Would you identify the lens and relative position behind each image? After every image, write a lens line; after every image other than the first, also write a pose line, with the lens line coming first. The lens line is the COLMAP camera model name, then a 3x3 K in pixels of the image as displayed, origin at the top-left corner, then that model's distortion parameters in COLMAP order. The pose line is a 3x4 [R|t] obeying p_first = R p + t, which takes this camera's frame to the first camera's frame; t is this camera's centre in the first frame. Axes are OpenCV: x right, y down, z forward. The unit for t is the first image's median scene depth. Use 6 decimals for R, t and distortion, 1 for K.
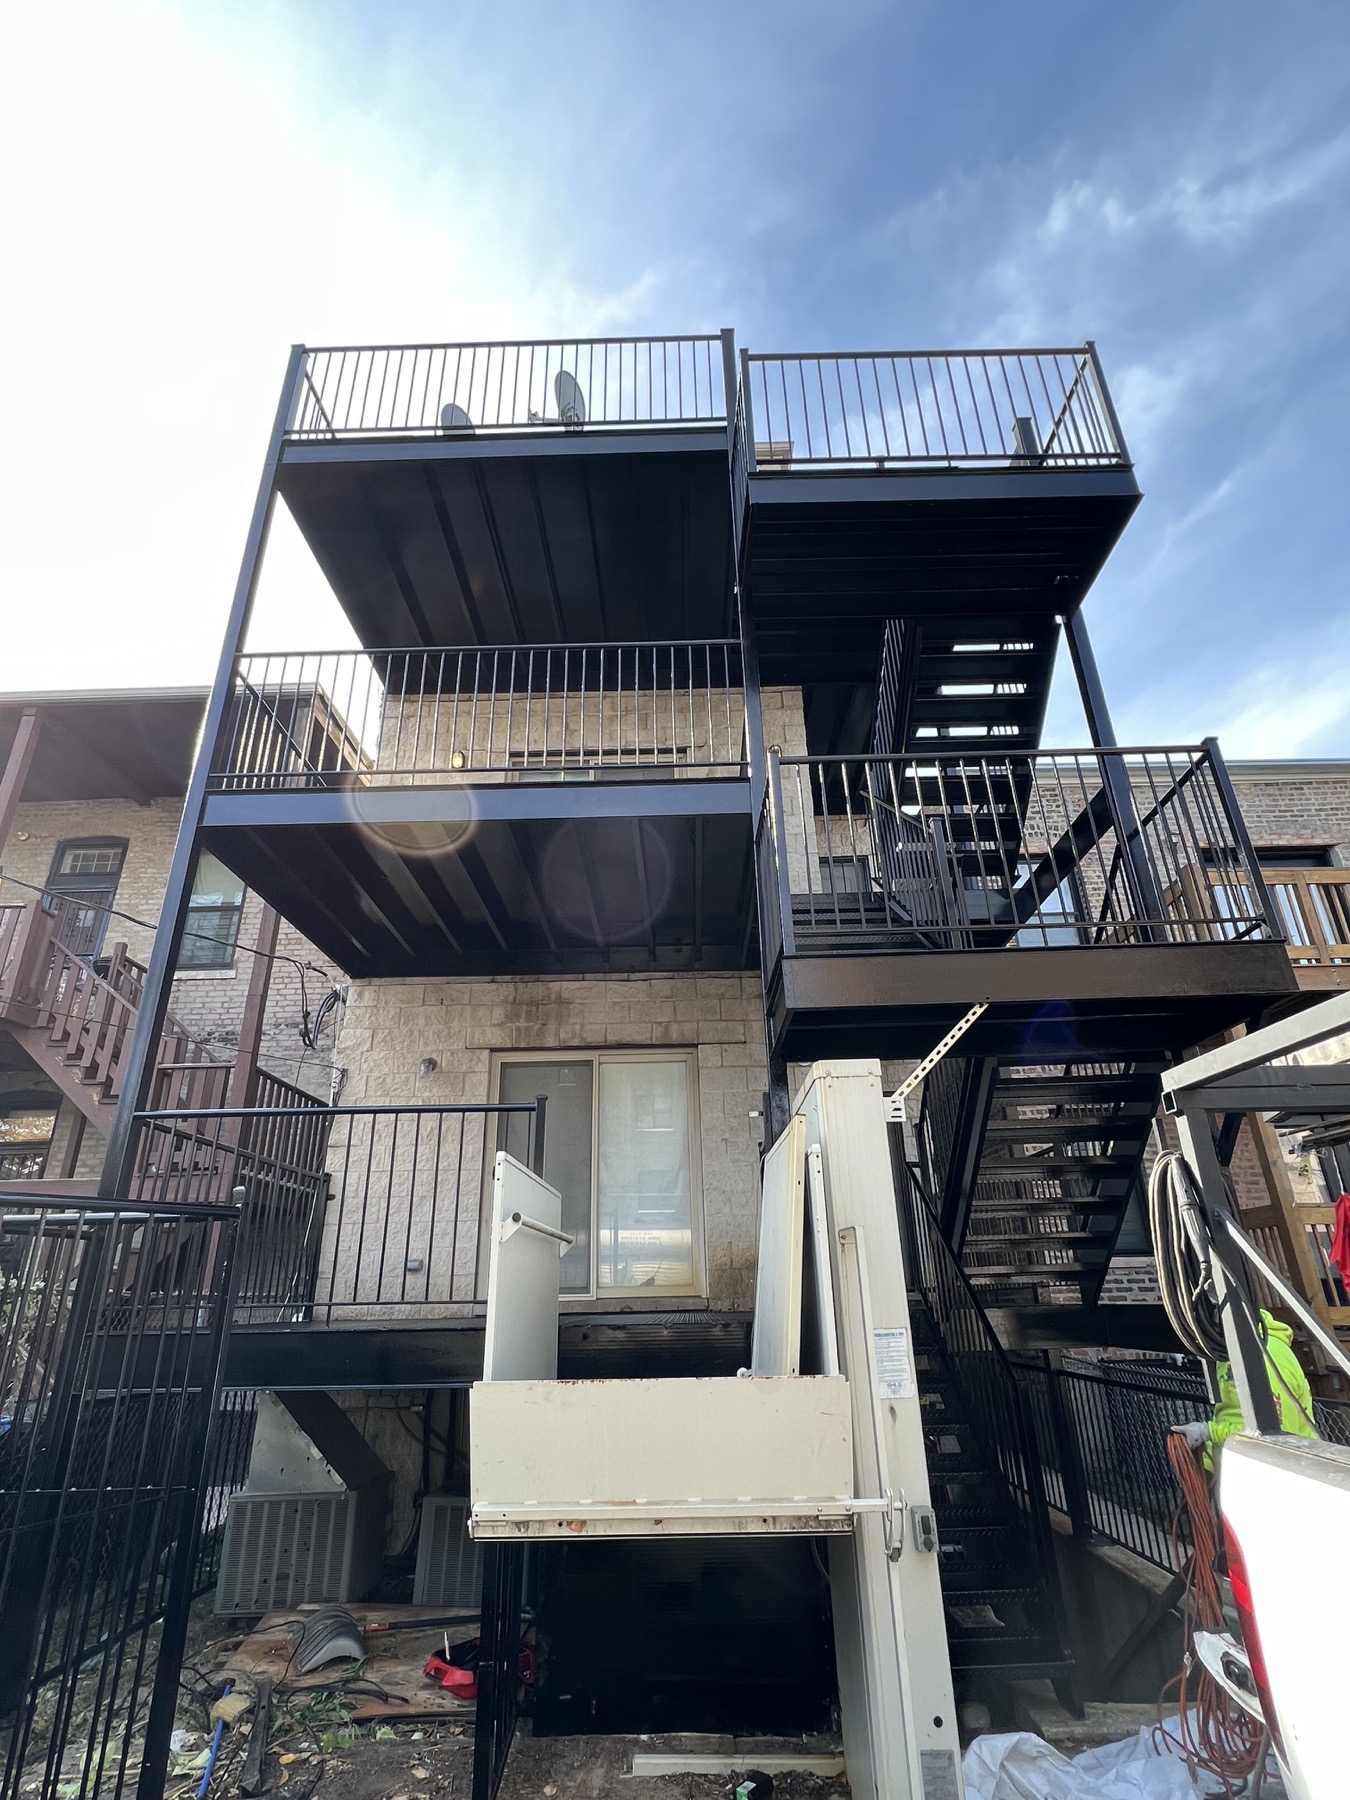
lens RADIAL K [[891.6, 0, 675.3], [0, 891.6, 898.4], [0, 0, 1]] dist [-0.001100, 0.001195]
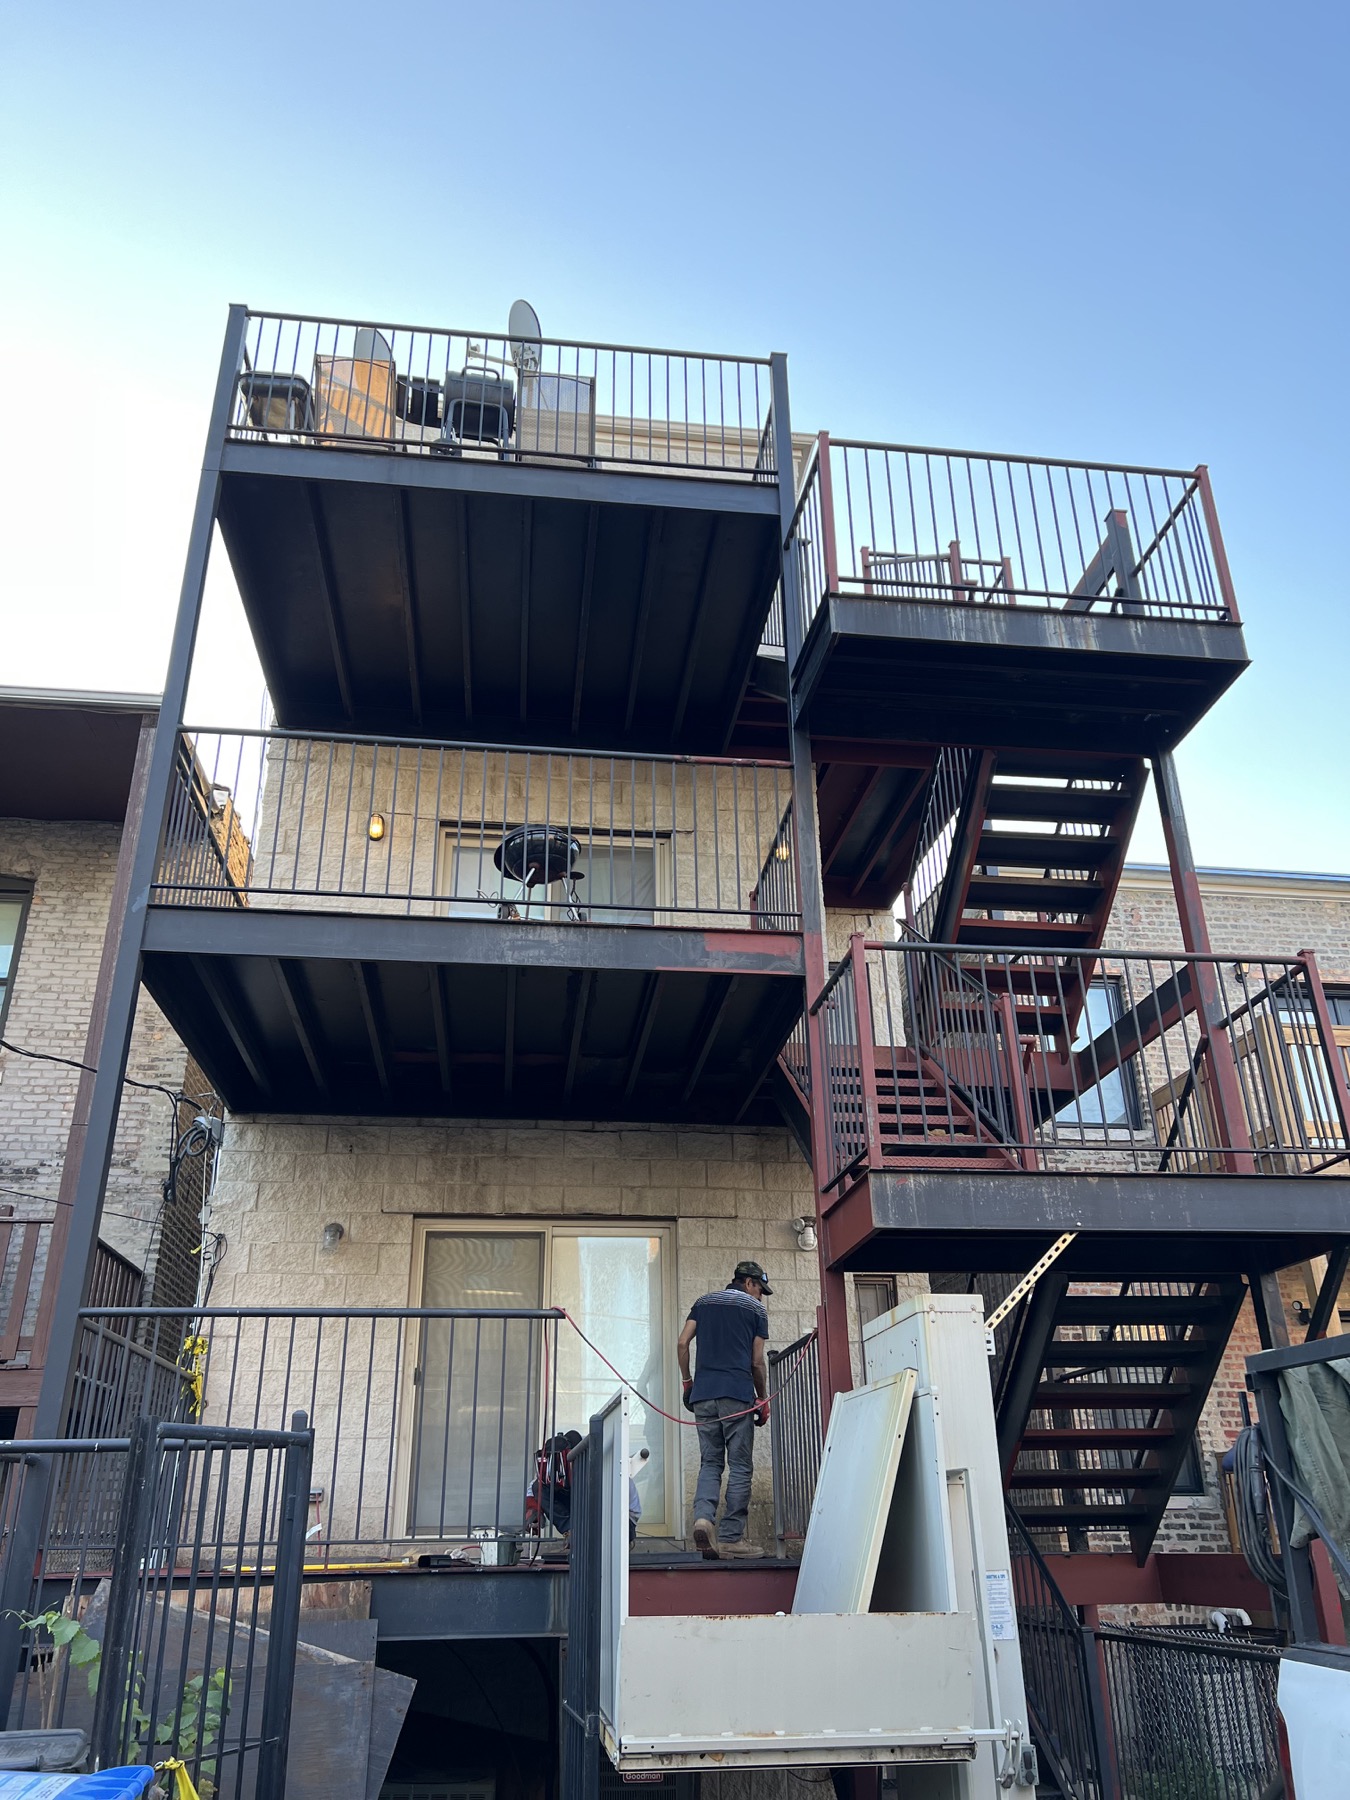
lens RADIAL K [[1354.5, 0, 672.5], [0, 1354.5, 908.0], [0, 0, 1]] dist [0.057478, -0.067070]
pose [[0.989910, 0.066893, 0.124918, -0.177141], [-0.064865, 0.997689, -0.020237, -0.104673], [-0.125983, 0.011930, 0.991961, -0.251538]]
